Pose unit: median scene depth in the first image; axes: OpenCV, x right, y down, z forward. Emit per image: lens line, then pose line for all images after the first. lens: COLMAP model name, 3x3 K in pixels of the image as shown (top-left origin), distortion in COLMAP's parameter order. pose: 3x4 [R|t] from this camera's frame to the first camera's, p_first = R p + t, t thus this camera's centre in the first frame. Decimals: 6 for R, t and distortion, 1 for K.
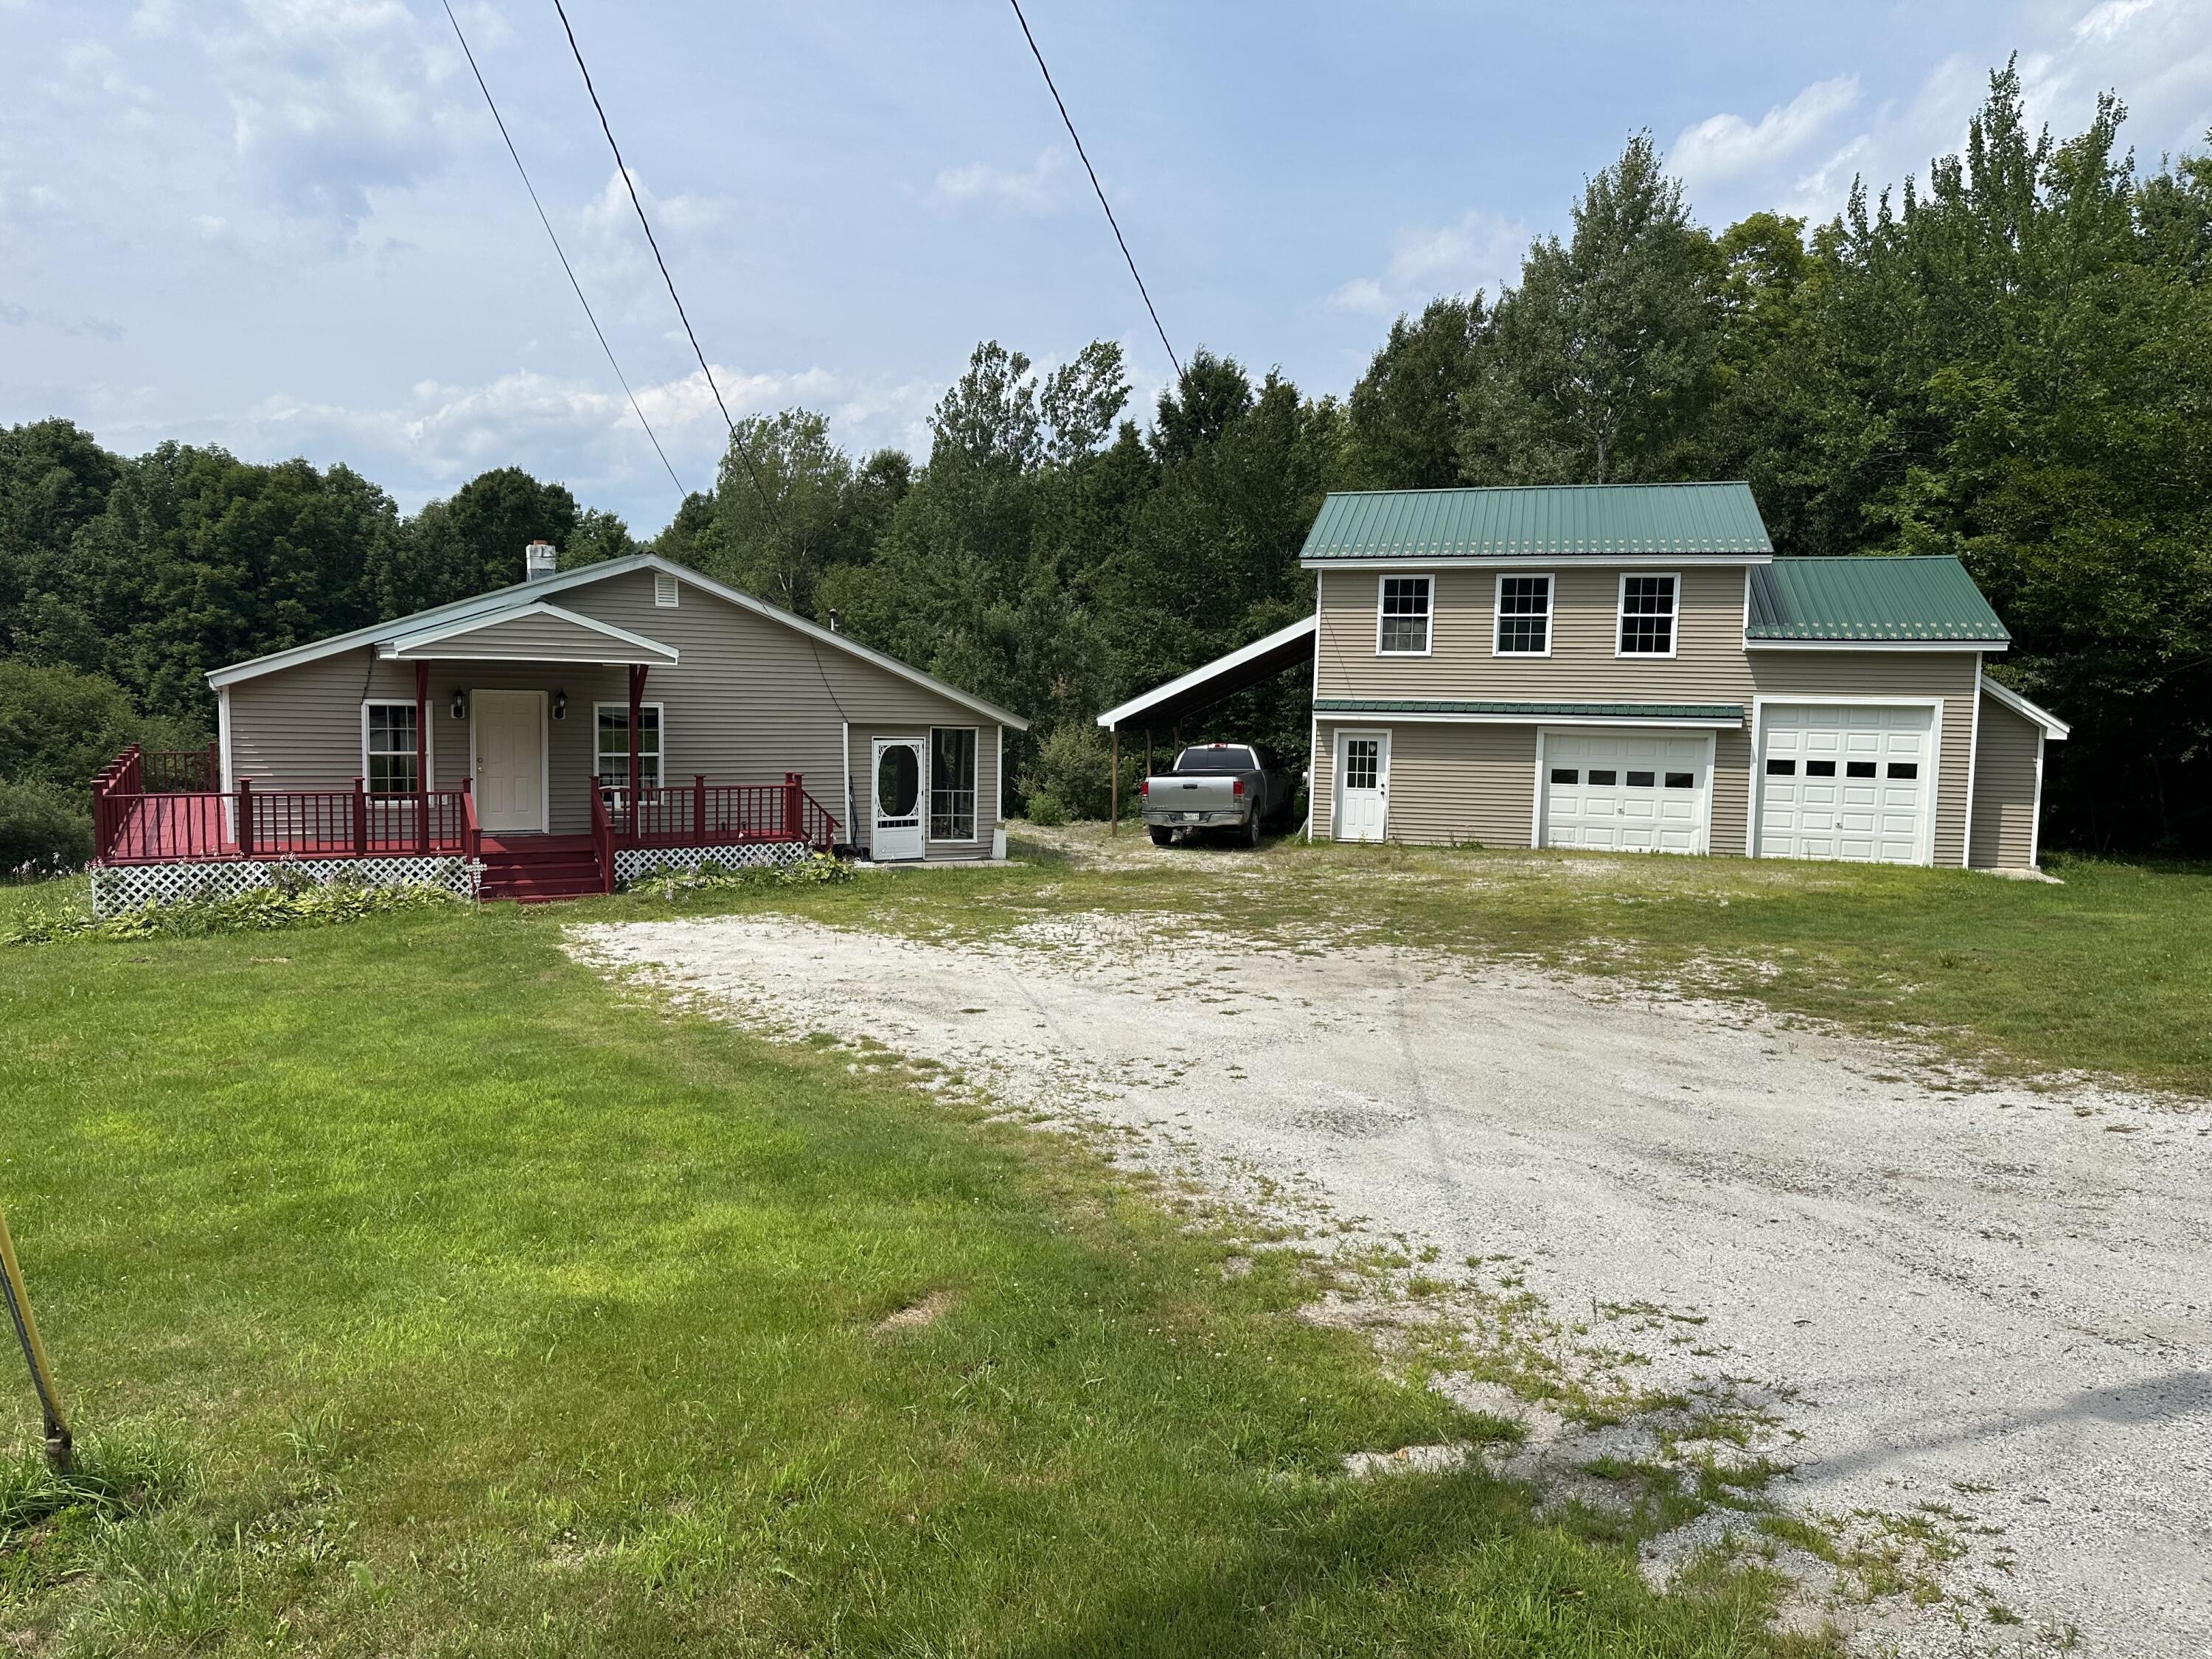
lens RADIAL K [[1537.8, 0, 1092.8], [0, 1537.8, 828.5], [0, 0, 1]] dist [0.067580, -0.077524]
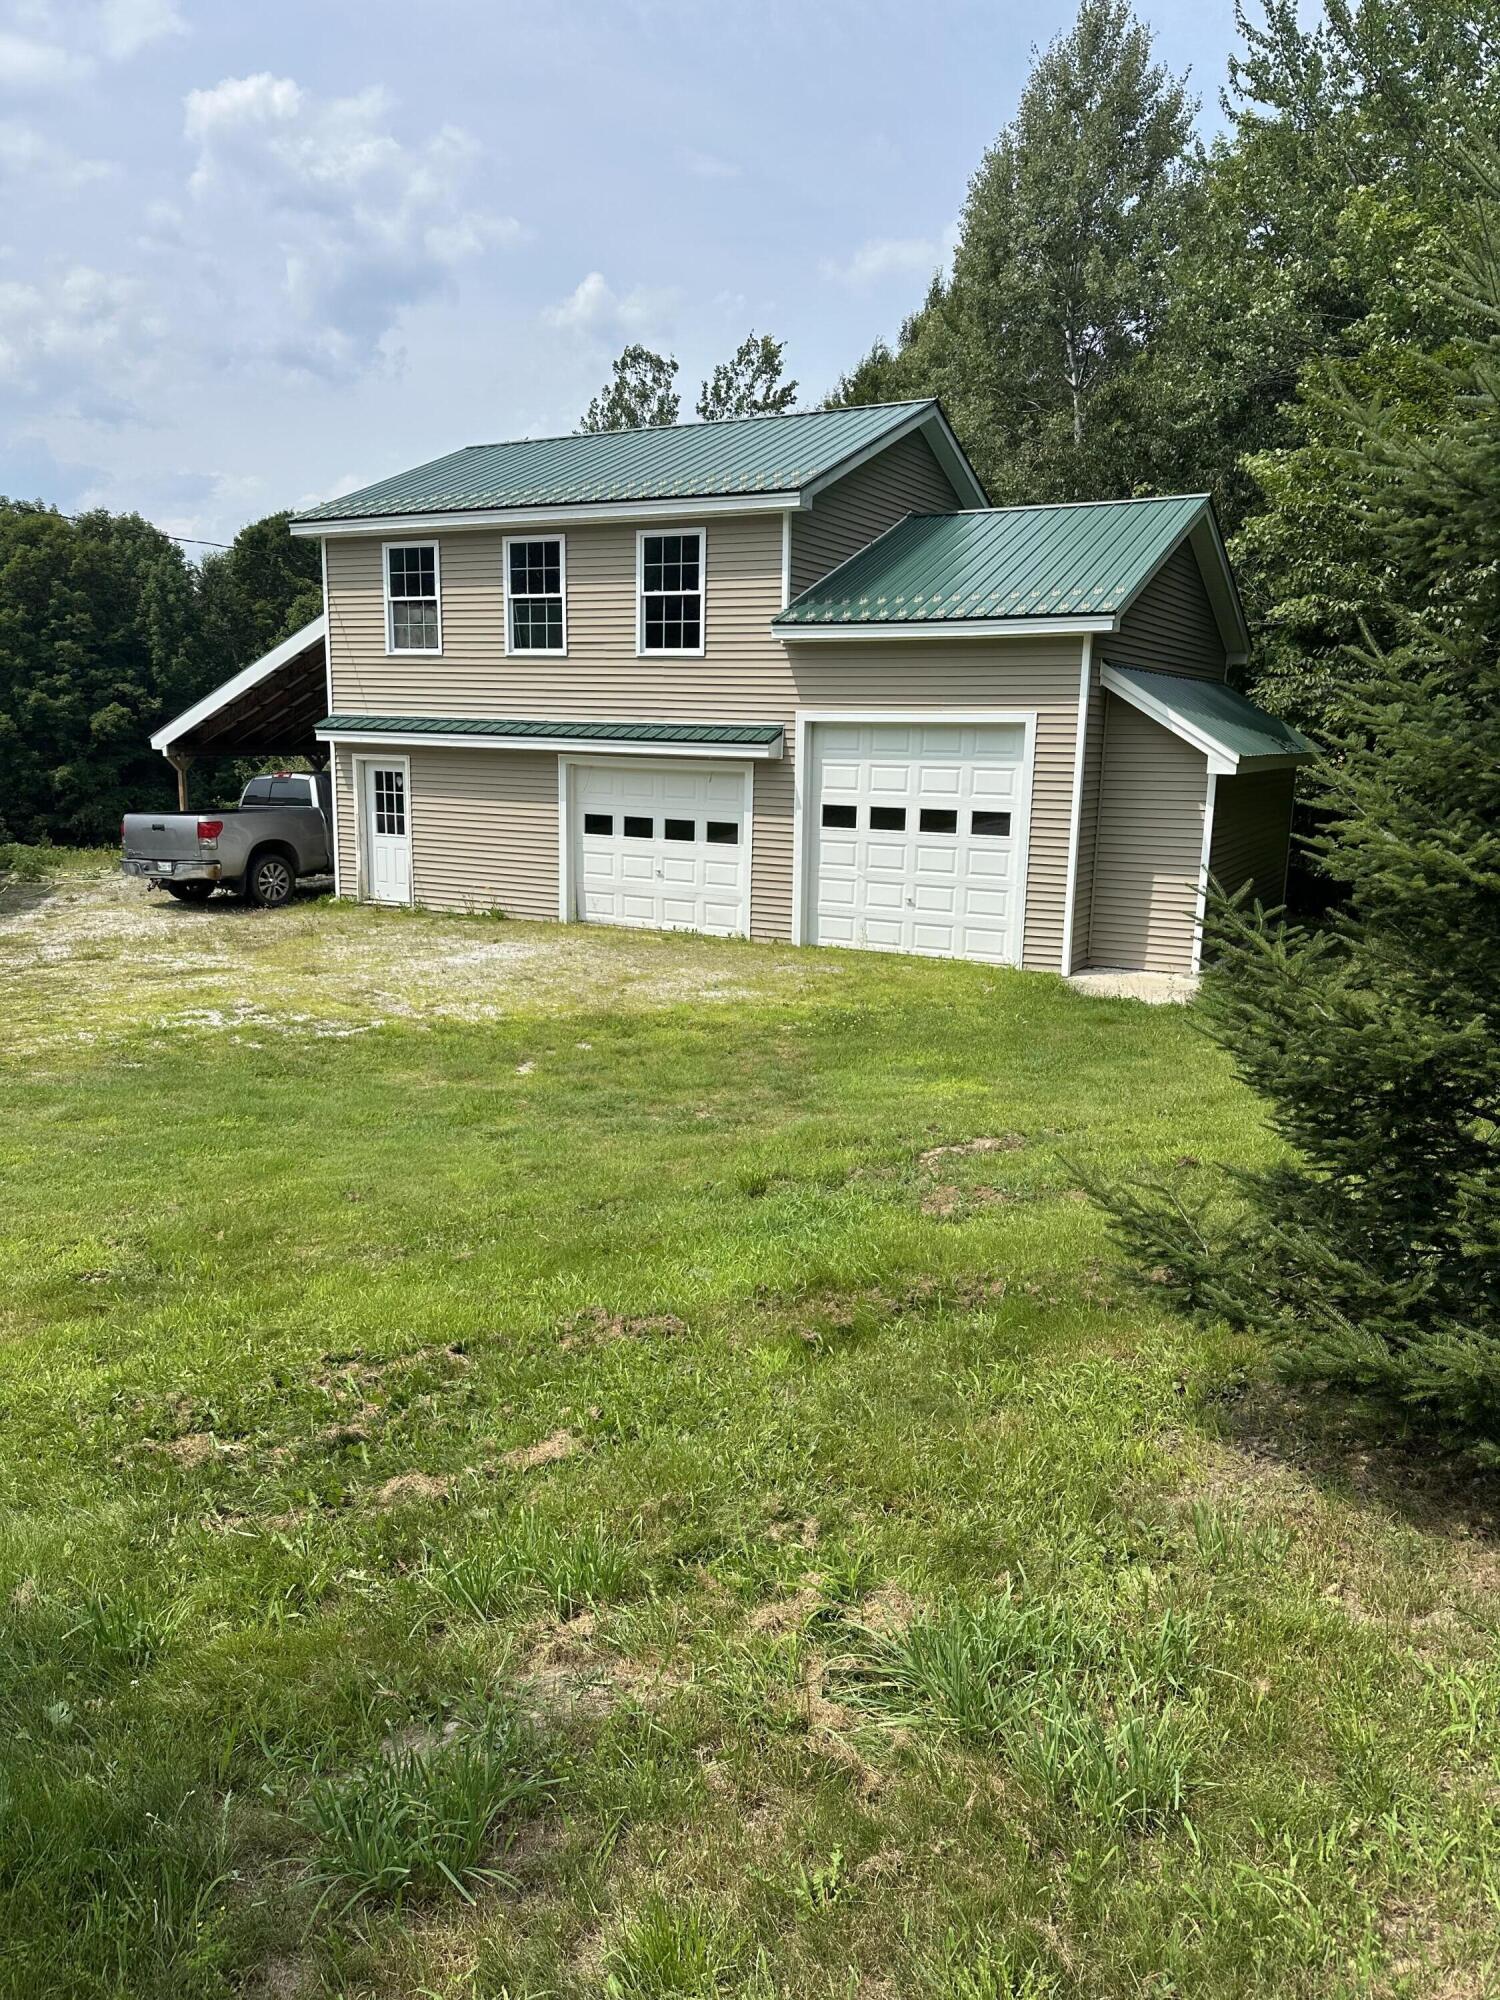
lens RADIAL K [[1390.4, 0, 758.3], [0, 1390.4, 999.3], [0, 0, 1]] dist [0.067580, -0.077524]
pose [[0.974973, 0.041069, -0.218499, 0.536578], [-0.019091, 0.994626, 0.101761, -0.020007], [0.221504, -0.095043, 0.970517, 0.379459]]
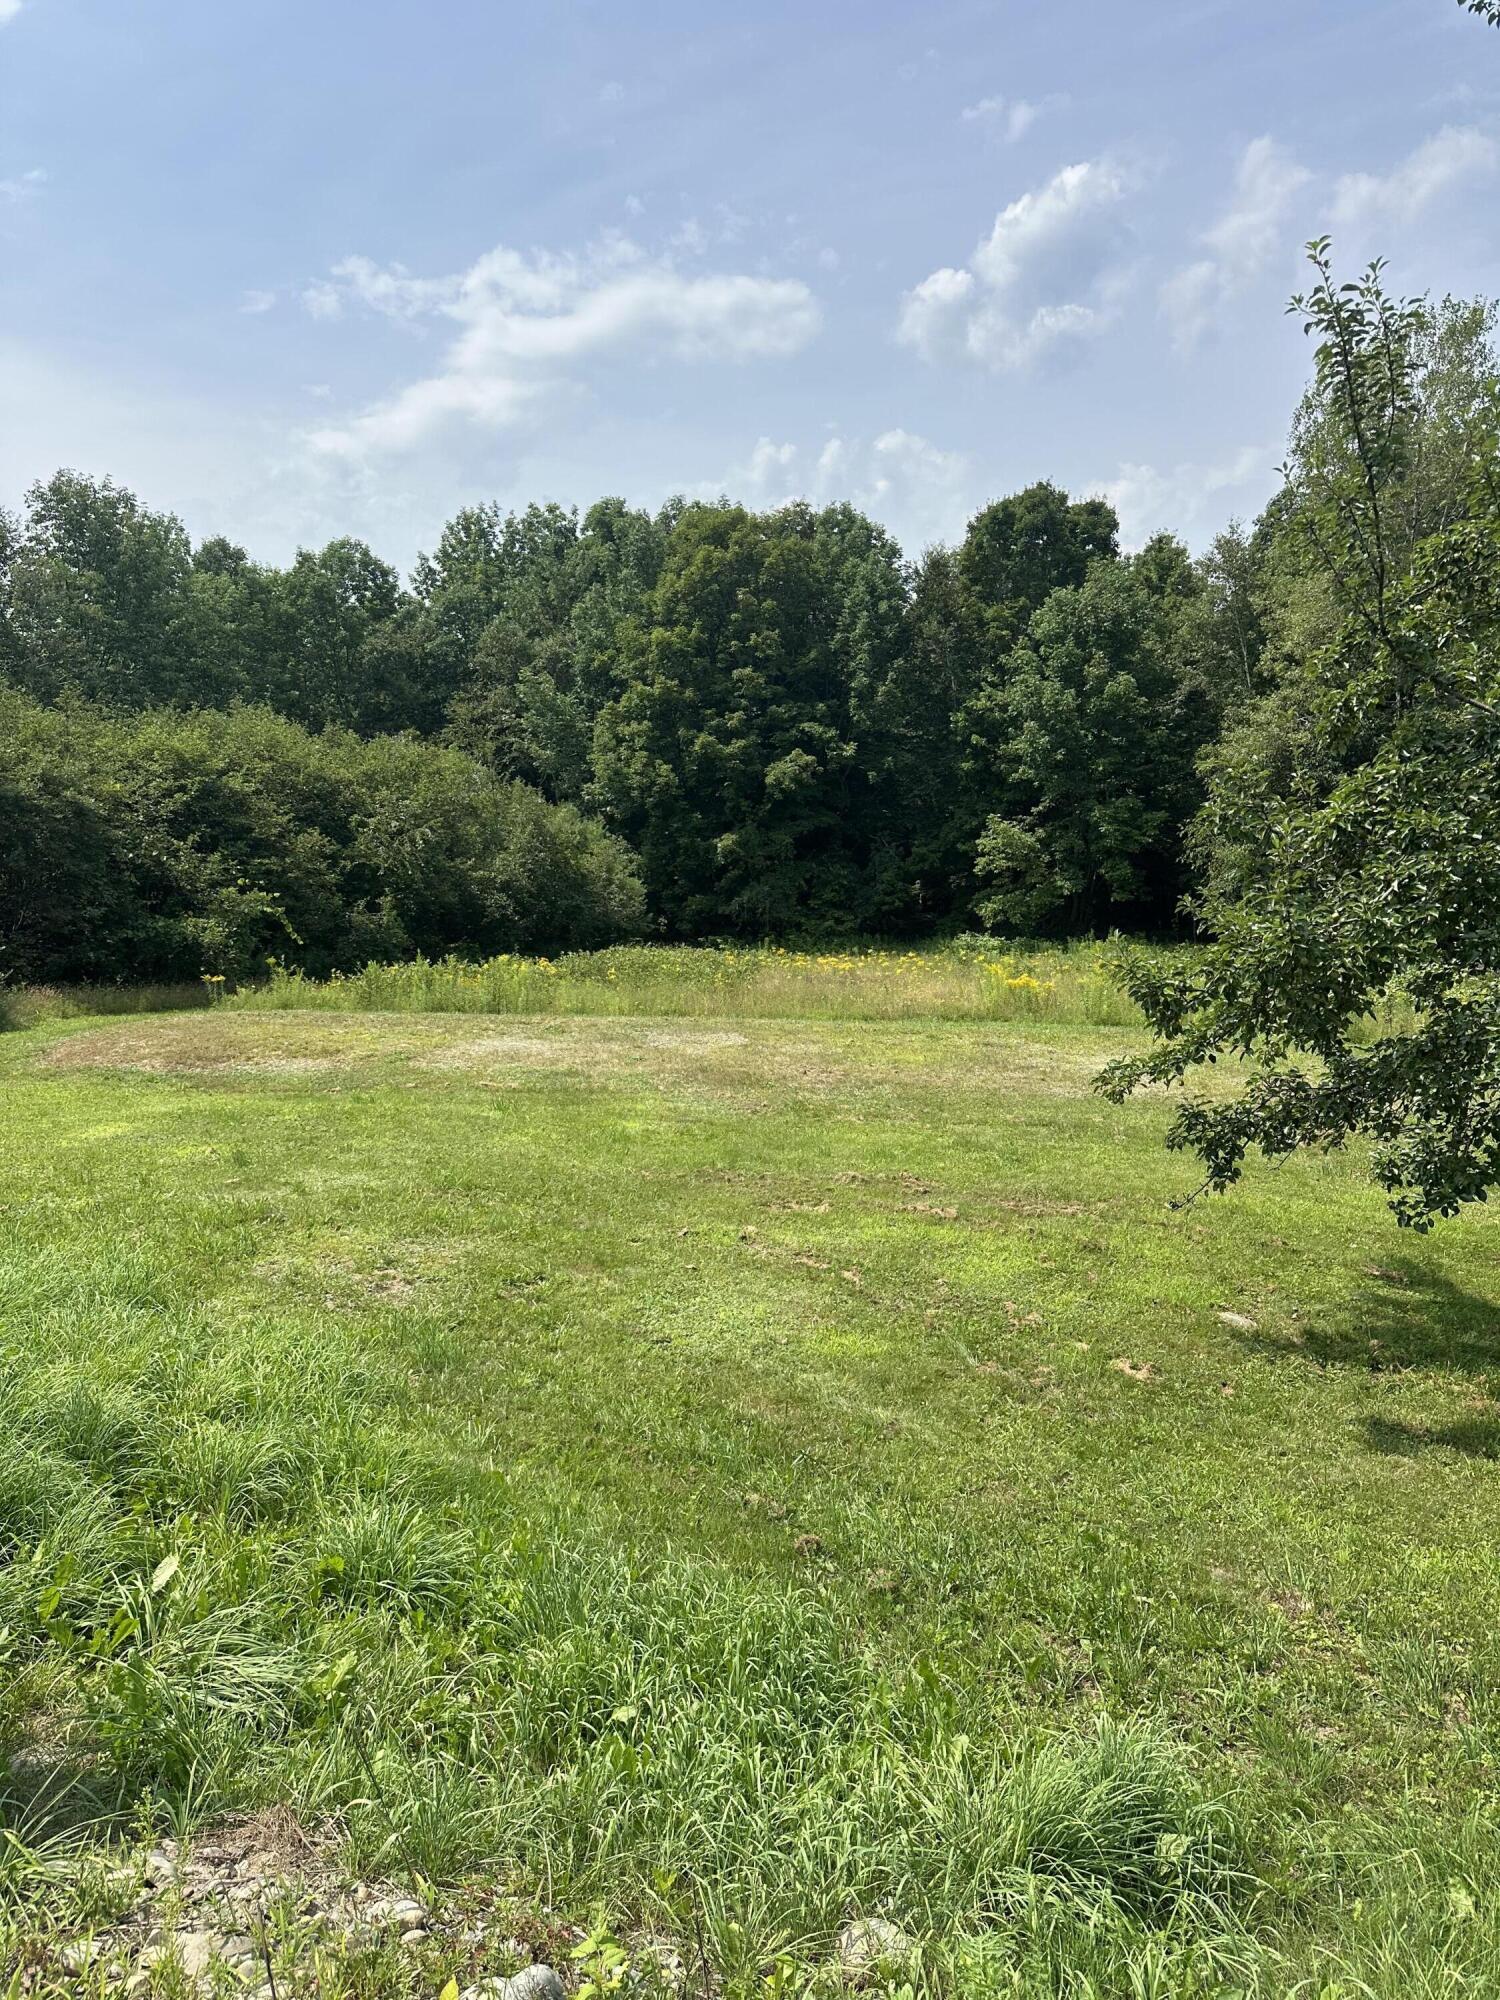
lens RADIAL K [[1390.4, 0, 766.3], [0, 1390.4, 1010.1], [0, 0, 1]] dist [0.067580, -0.077524]
pose [[0.775513, 0.091080, -0.624727, -0.094165], [-0.059872, 0.995689, 0.070840, -0.057551], [0.628486, -0.017533, 0.777623, 1.278275]]
